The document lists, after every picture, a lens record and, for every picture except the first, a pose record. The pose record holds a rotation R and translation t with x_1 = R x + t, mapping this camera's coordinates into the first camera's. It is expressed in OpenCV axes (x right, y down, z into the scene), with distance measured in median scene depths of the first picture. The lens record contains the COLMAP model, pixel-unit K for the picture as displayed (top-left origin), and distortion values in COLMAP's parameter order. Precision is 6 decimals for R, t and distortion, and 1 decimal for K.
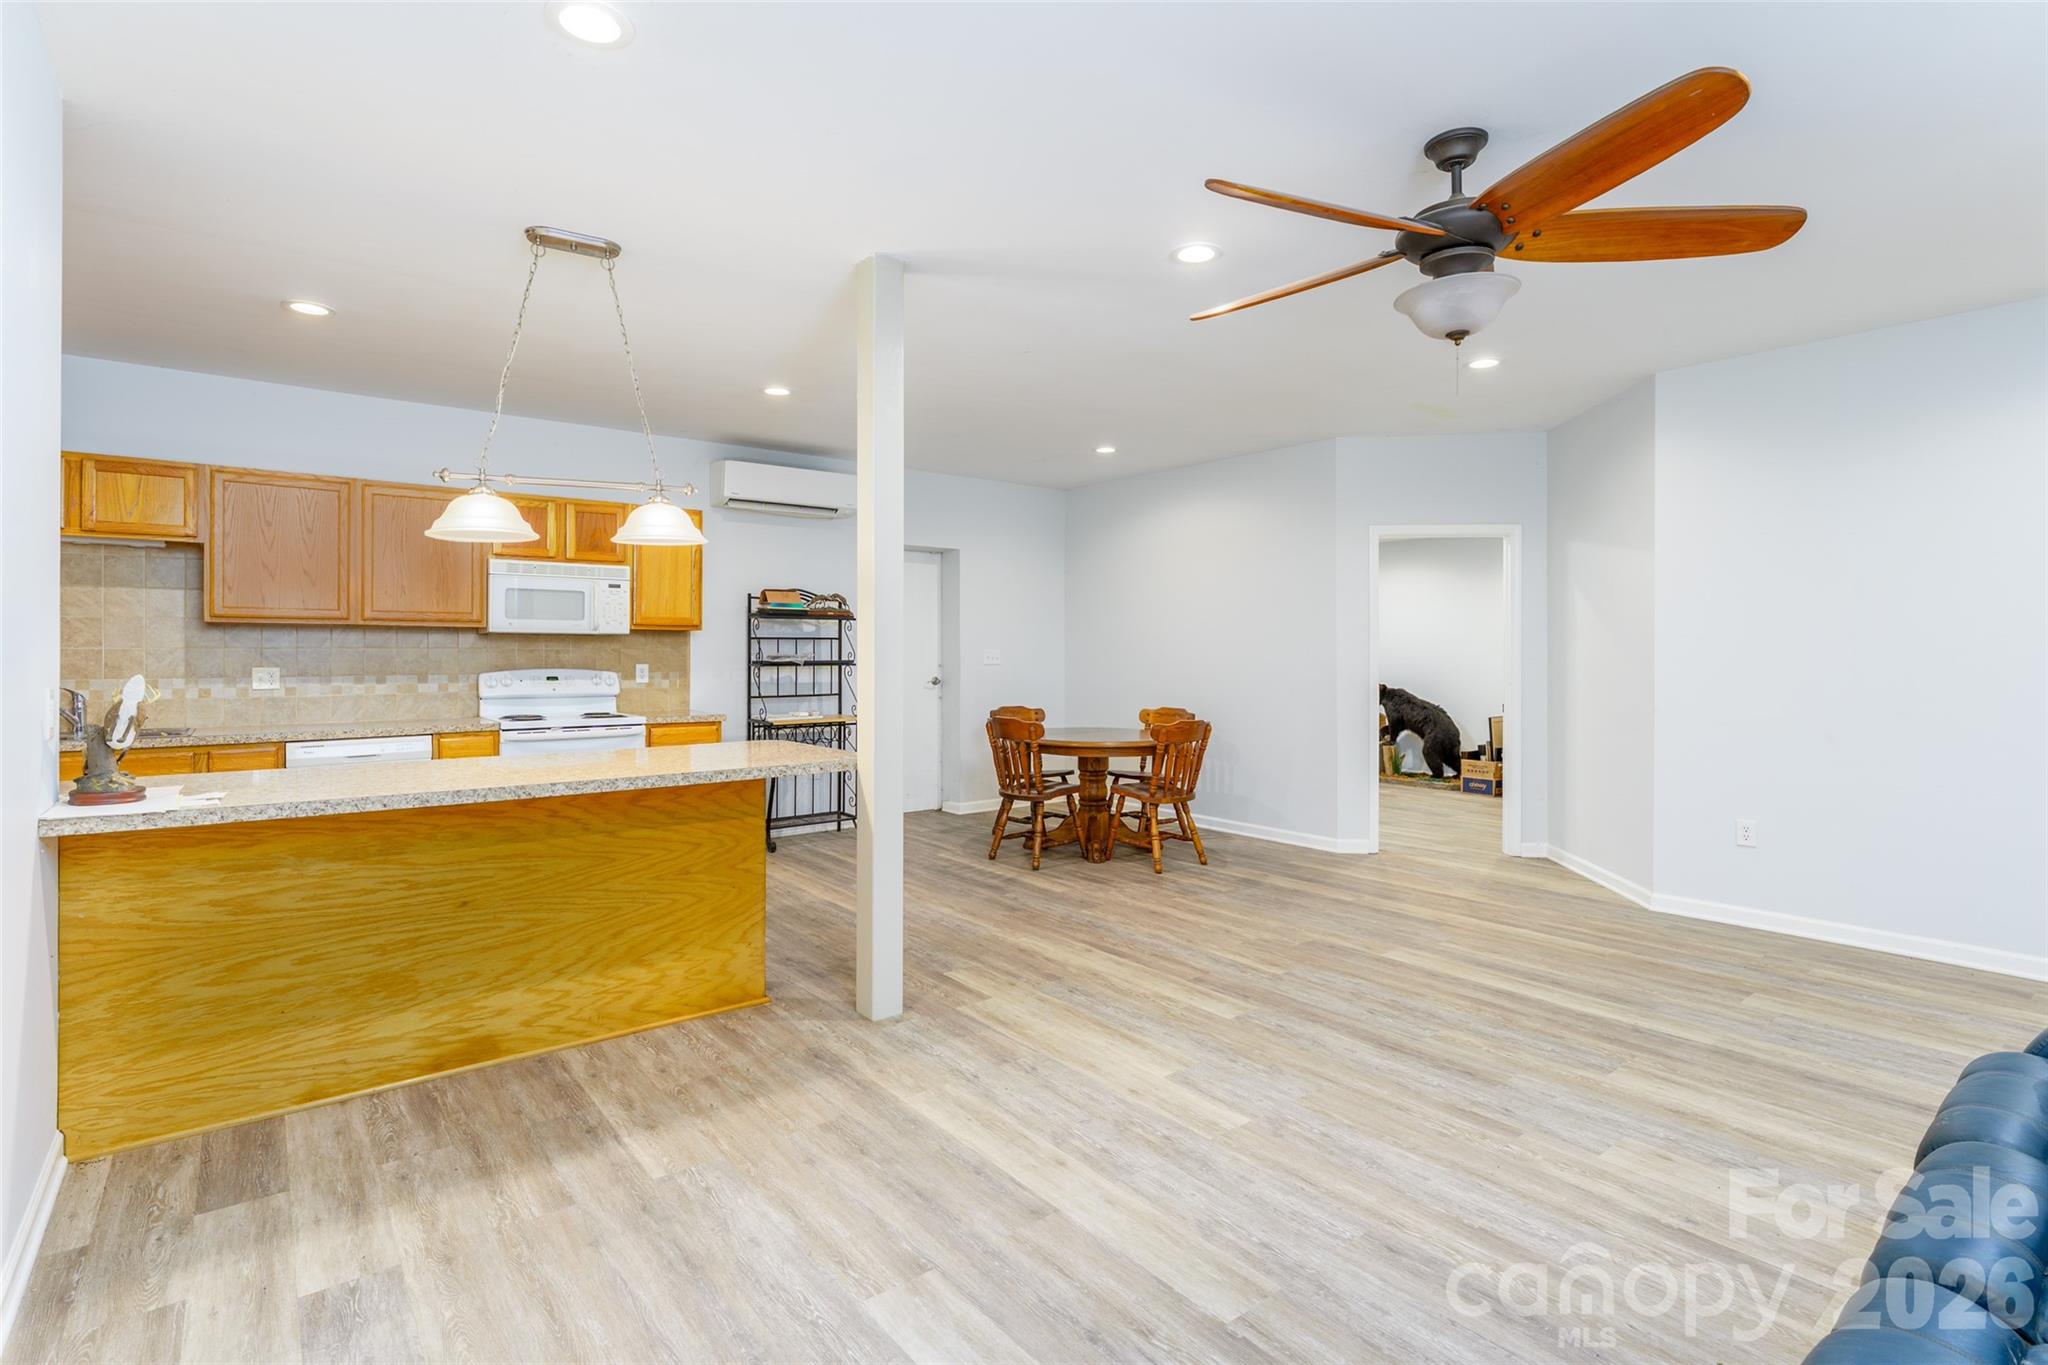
lens RADIAL K [[970.8, 0, 1029.0], [0, 970.8, 648.5], [0, 0, 1]] dist [-0.004546, 0.000184]
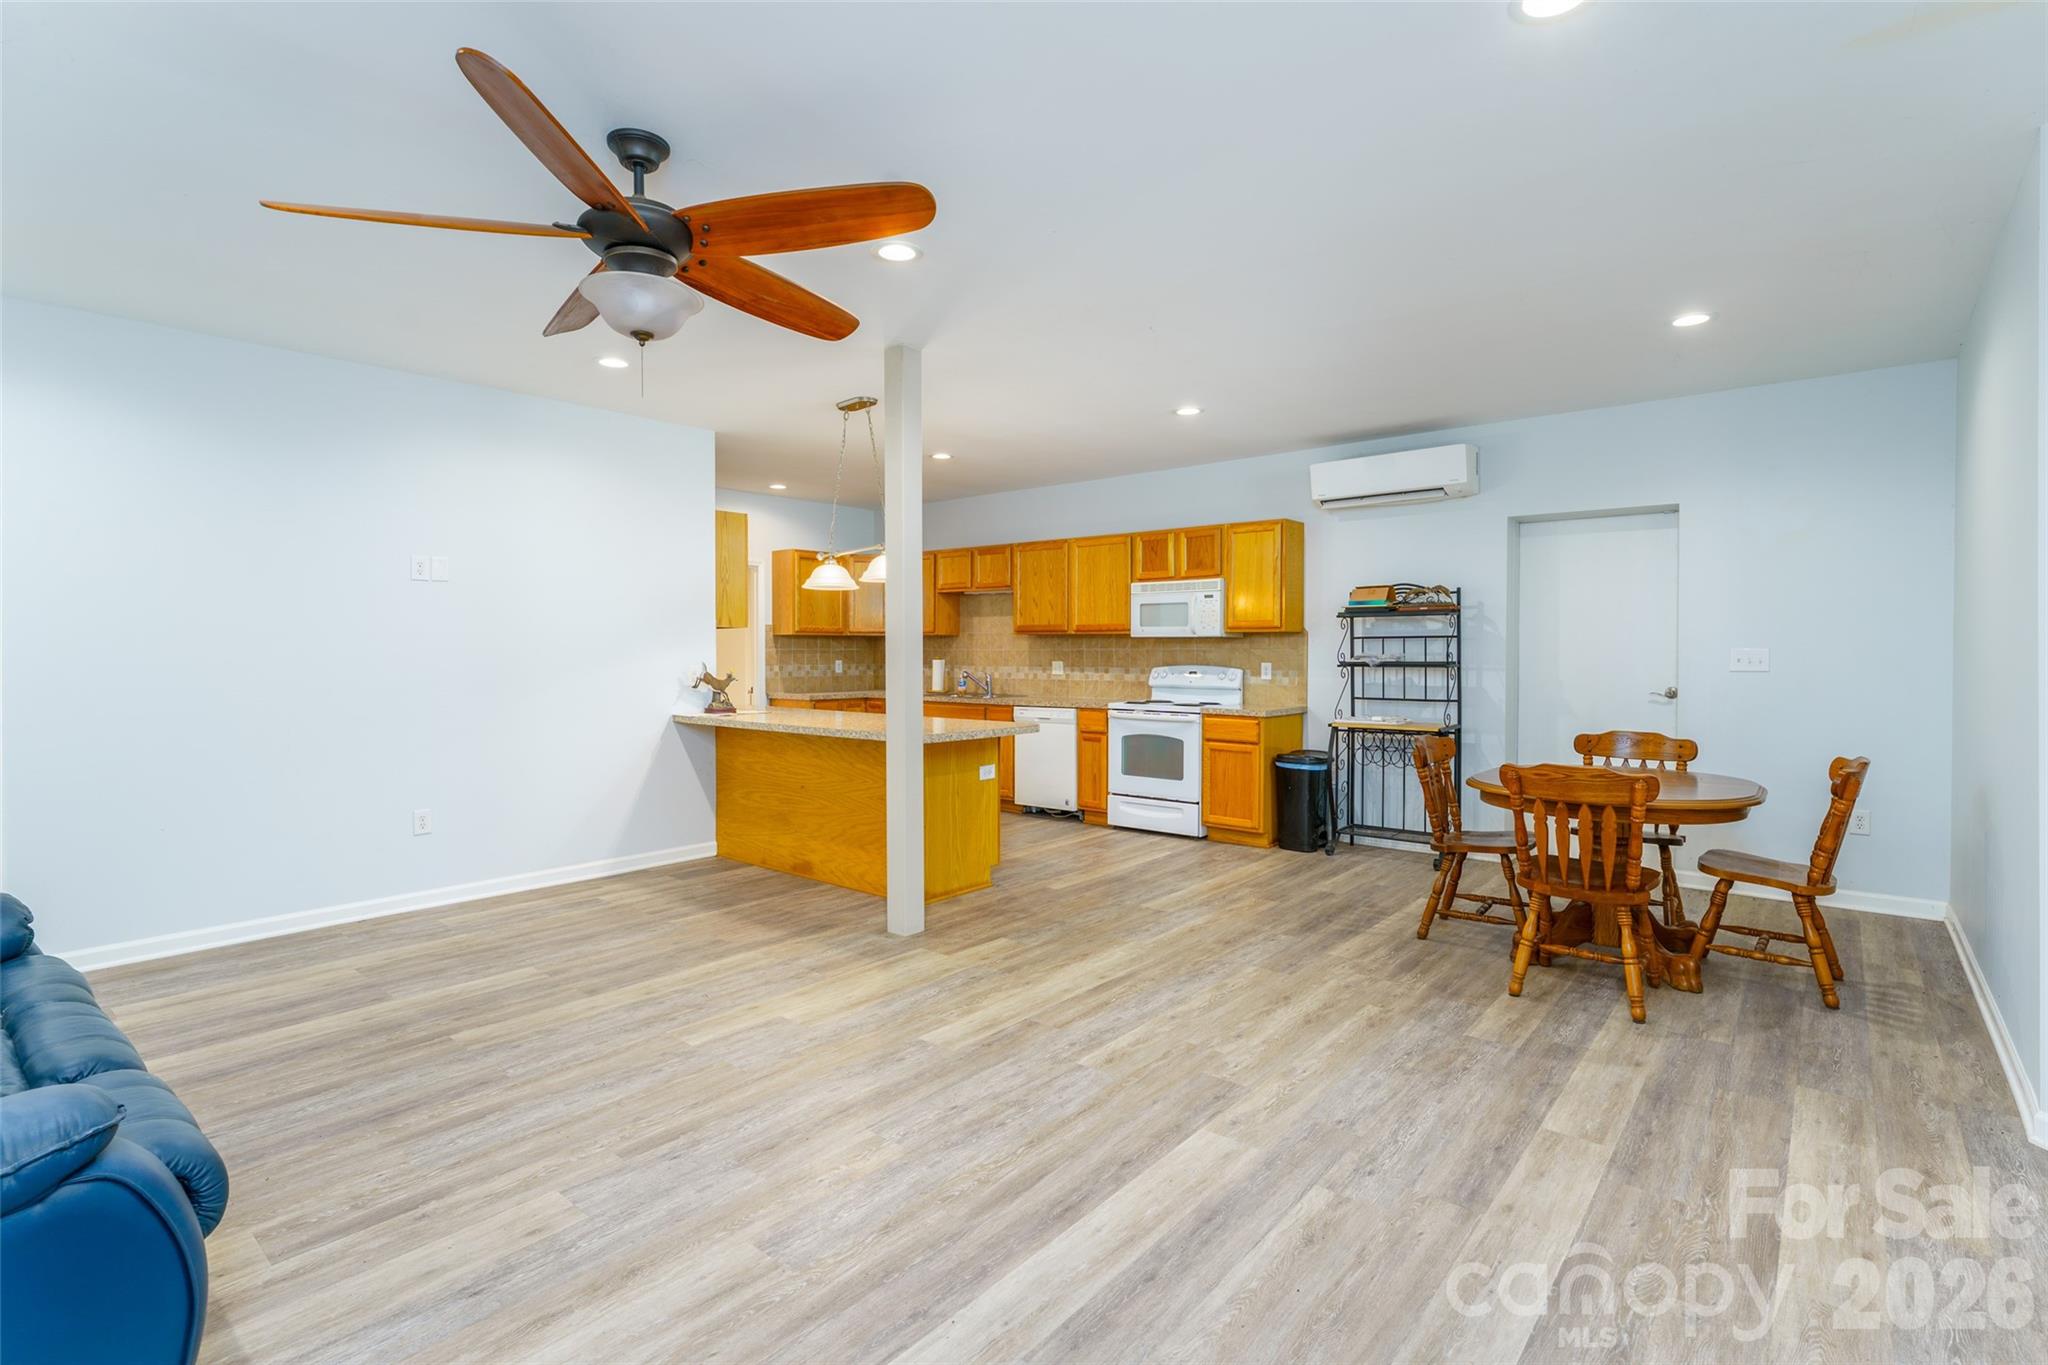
lens RADIAL K [[970.8, 0, 1030.2], [0, 970.8, 660.9], [0, 0, 1]] dist [-0.004546, 0.000184]
pose [[0.199125, 0.011041, -0.979912, 1.009789], [0.003120, 0.999924, 0.011901, -0.000333], [0.979969, -0.005427, 0.199075, 0.800622]]
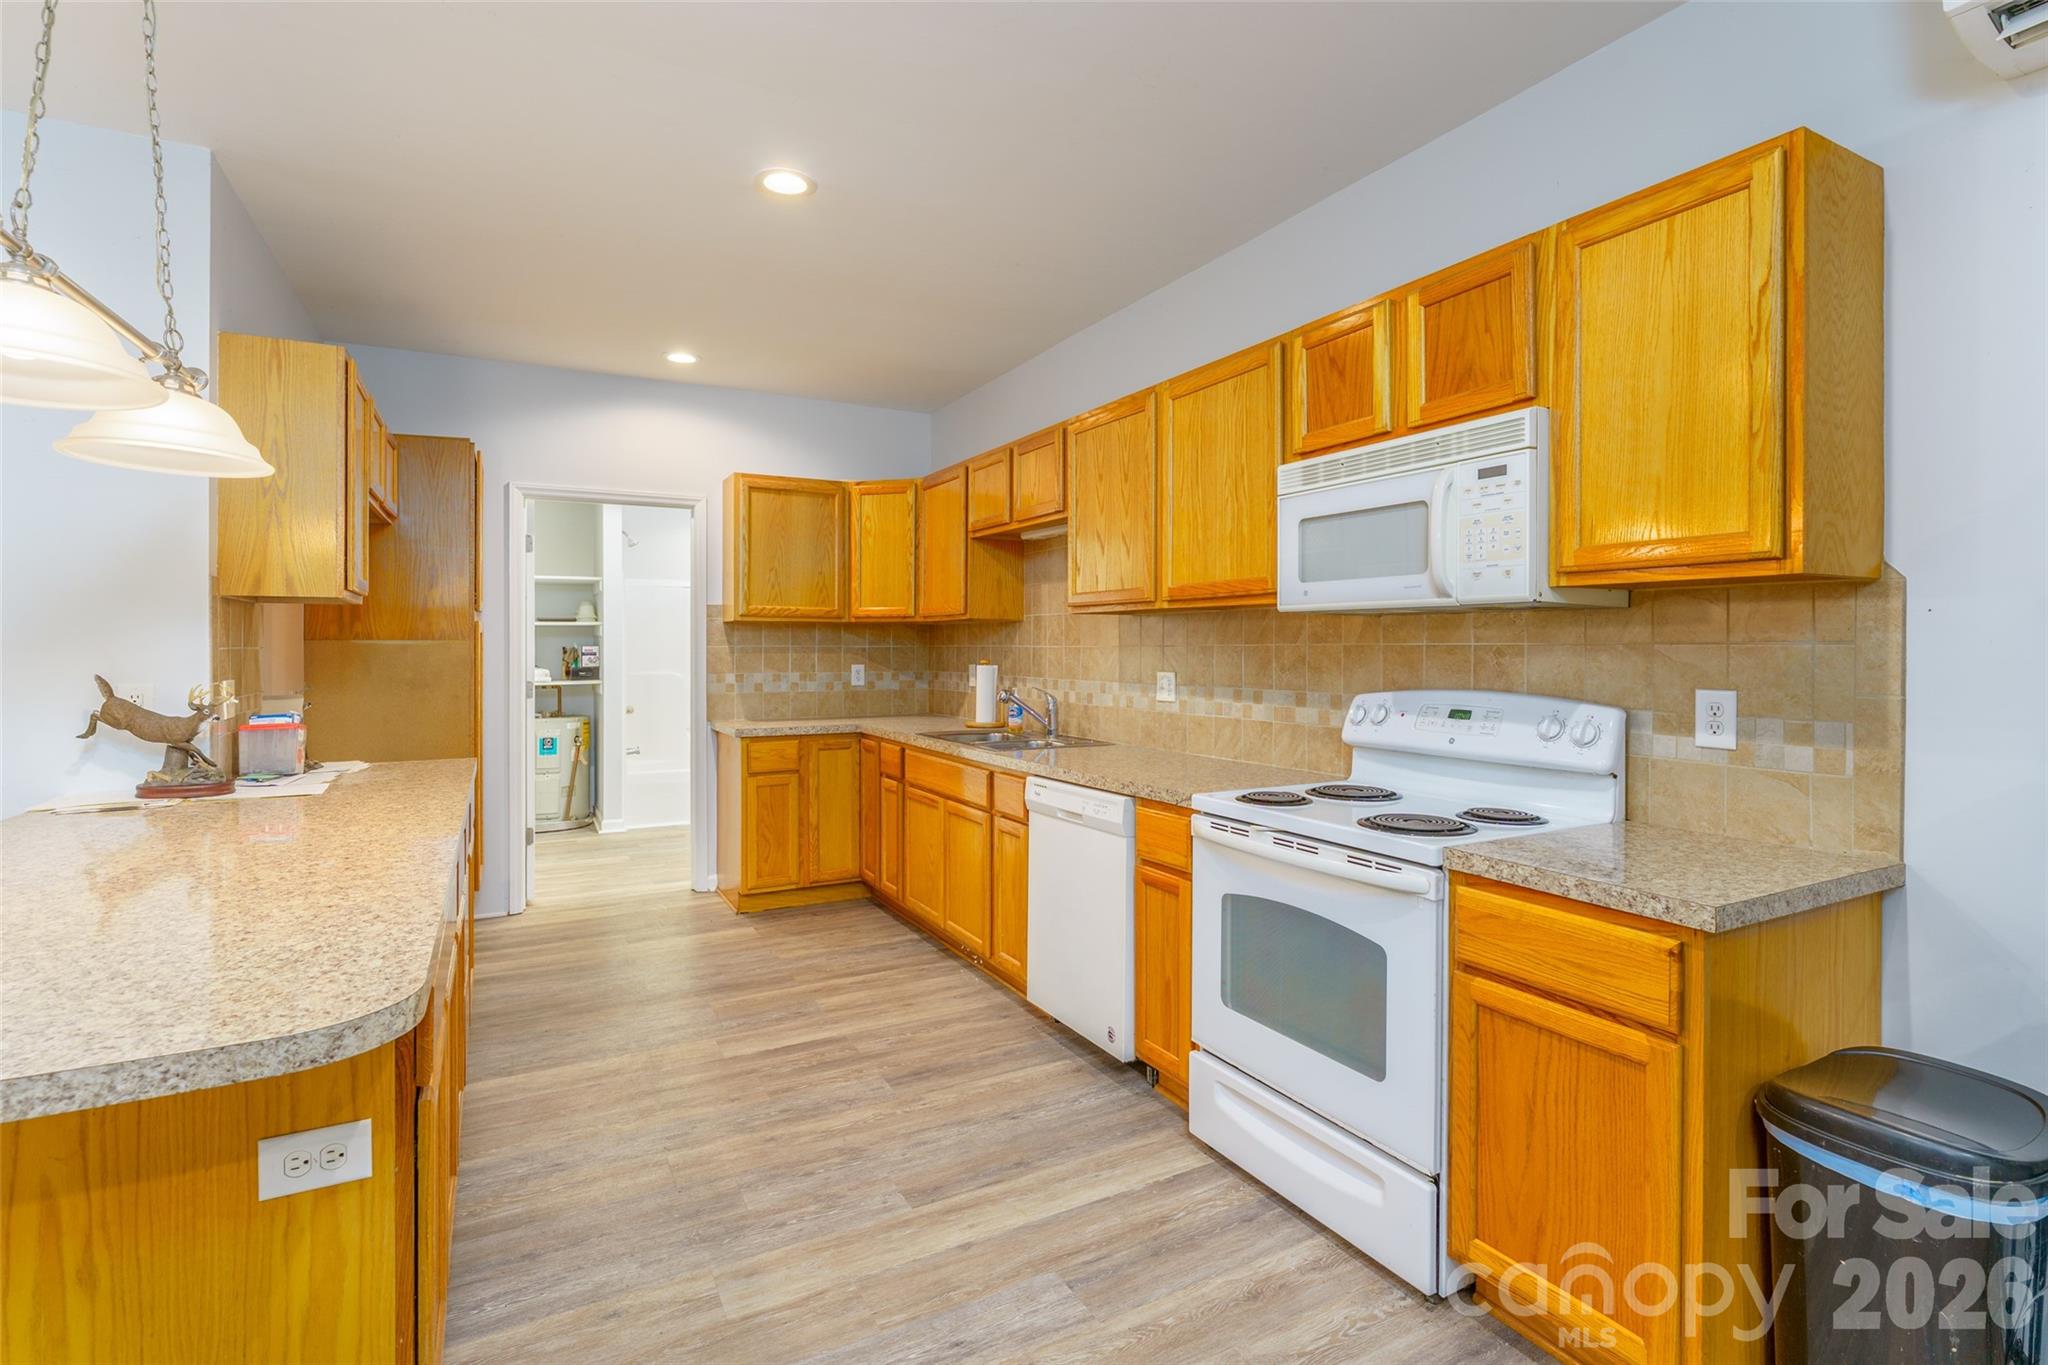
lens RADIAL K [[970.8, 0, 1024.0], [0, 970.8, 649.5], [0, 0, 1]] dist [-0.004546, 0.000184]
pose [[-0.177190, 0.002163, -0.984174, -0.055762], [0.003146, 0.999994, 0.001632, 0.001547], [0.984172, -0.002807, -0.177195, 1.298898]]
